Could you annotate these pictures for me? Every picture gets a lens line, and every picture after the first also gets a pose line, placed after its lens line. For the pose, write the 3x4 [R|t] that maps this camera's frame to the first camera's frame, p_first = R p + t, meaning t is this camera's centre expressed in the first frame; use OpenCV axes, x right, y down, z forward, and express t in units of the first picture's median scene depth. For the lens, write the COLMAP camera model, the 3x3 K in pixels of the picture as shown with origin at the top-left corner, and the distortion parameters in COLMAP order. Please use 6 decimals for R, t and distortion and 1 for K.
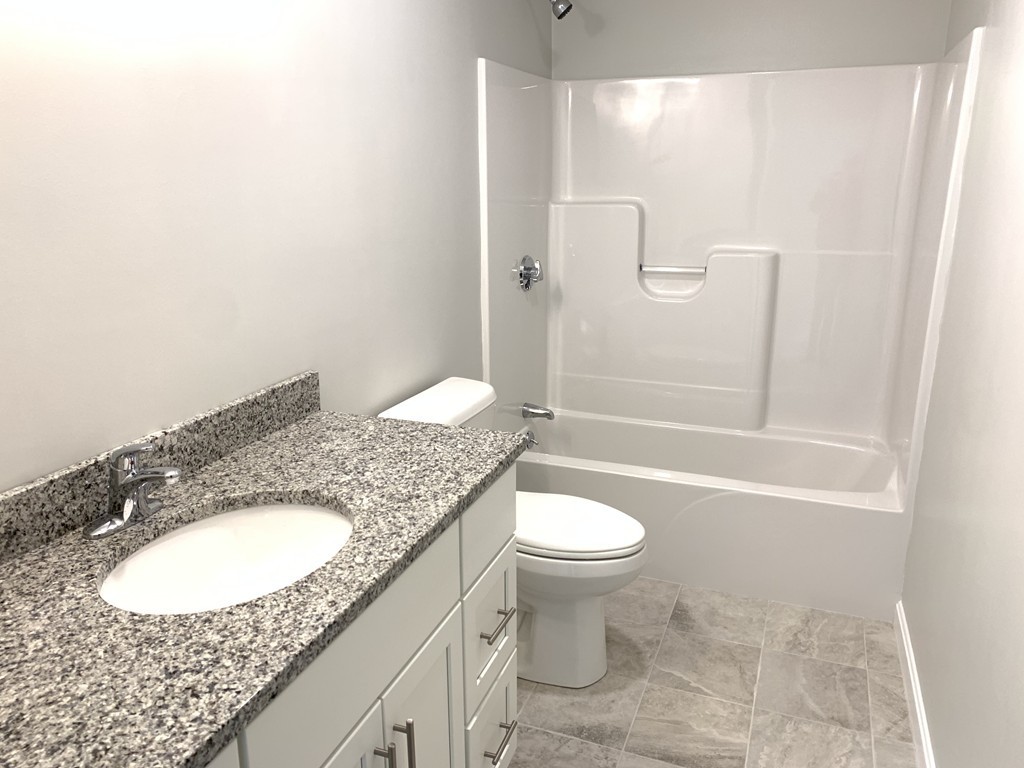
lens RADIAL K [[782.0, 0, 515.4], [0, 782.0, 379.5], [0, 0, 1]] dist [0.053206, -0.058696]
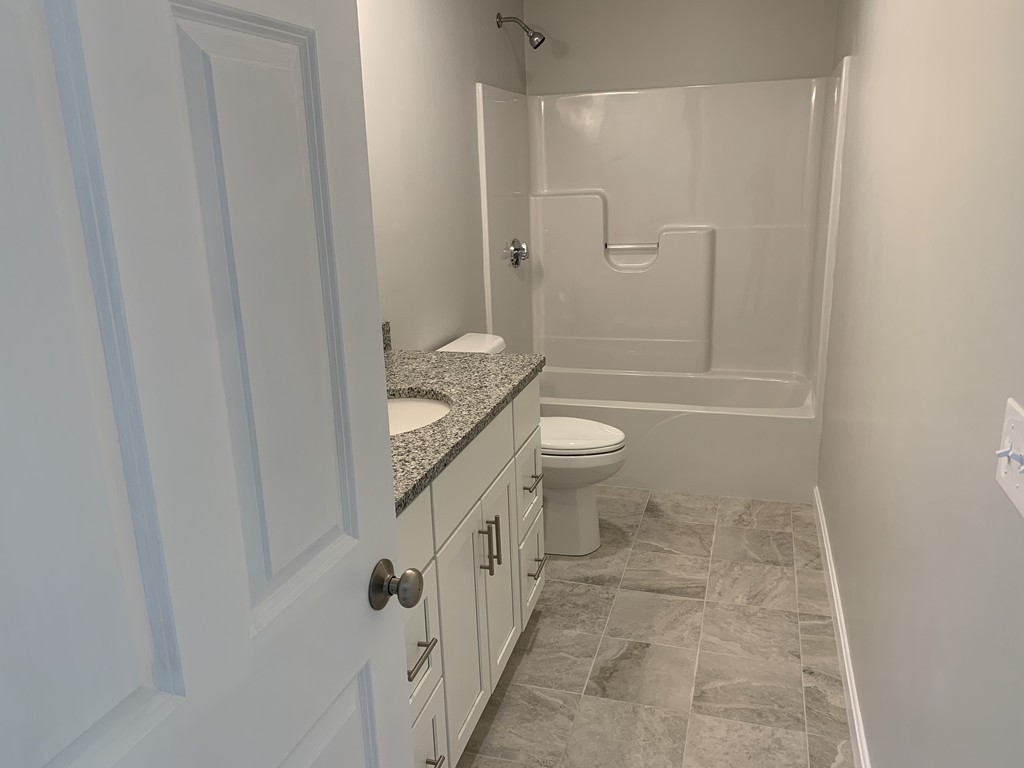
lens RADIAL K [[782.0, 0, 508.1], [0, 782.0, 386.2], [0, 0, 1]] dist [0.053206, -0.058696]
pose [[0.997367, -0.049978, 0.052551, -0.091374], [0.049557, 0.998728, 0.009283, 0.077558], [-0.052948, -0.006654, 0.998575, -0.295909]]
